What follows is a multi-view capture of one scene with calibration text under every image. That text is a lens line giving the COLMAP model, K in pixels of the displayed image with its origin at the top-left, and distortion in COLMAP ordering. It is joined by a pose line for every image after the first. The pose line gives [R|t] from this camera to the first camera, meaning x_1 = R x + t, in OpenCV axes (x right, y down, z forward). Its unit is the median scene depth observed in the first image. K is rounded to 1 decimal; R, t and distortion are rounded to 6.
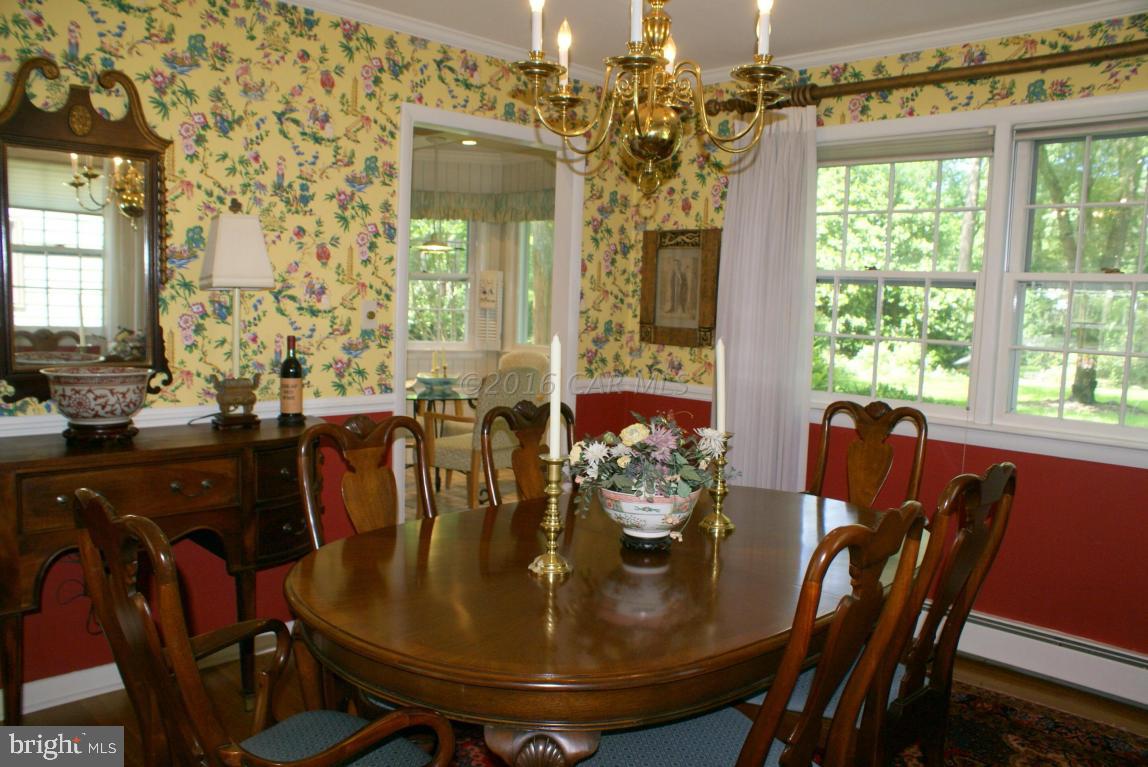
lens RADIAL K [[888.7, 0, 574.0], [0, 888.7, 383.5], [0, 0, 1]] dist [-0.161503, 0.146342]
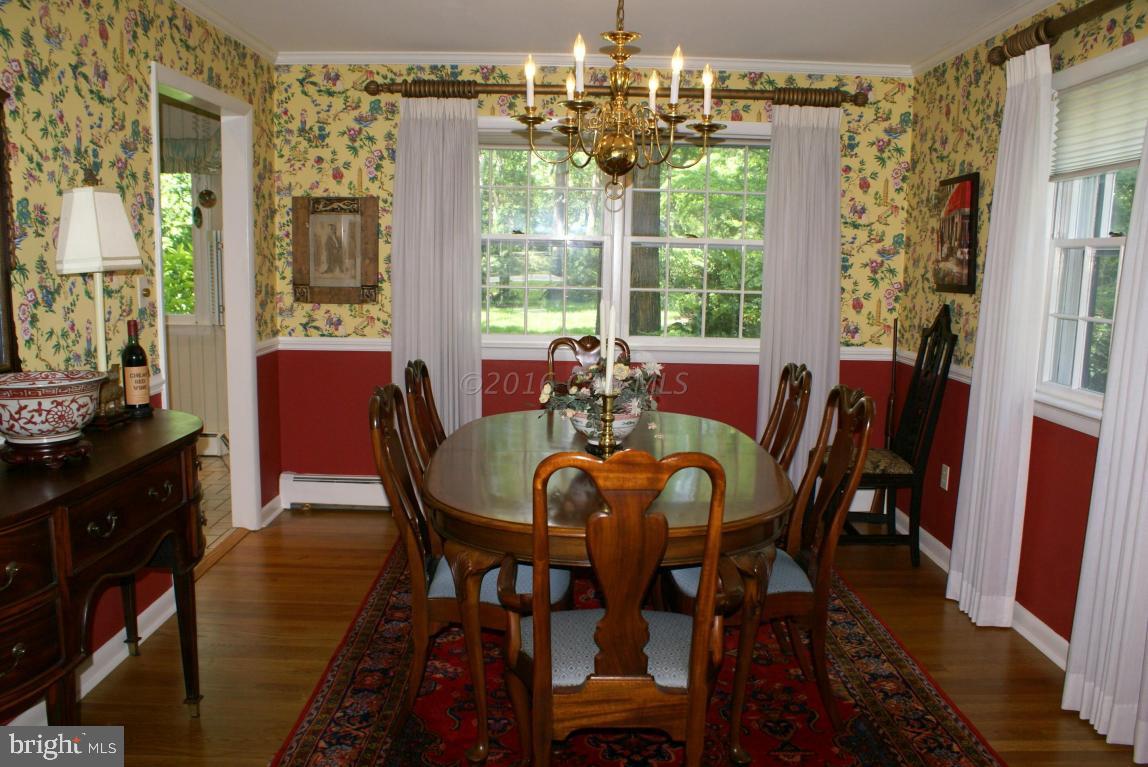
lens RADIAL K [[888.7, 0, 574.0], [0, 888.7, 383.5], [0, 0, 1]] dist [-0.161503, 0.146342]
pose [[0.709934, -0.121652, 0.693681, -0.502489], [0.072486, 0.992359, 0.099847, -0.036120], [-0.700528, -0.020602, 0.713328, 0.023599]]
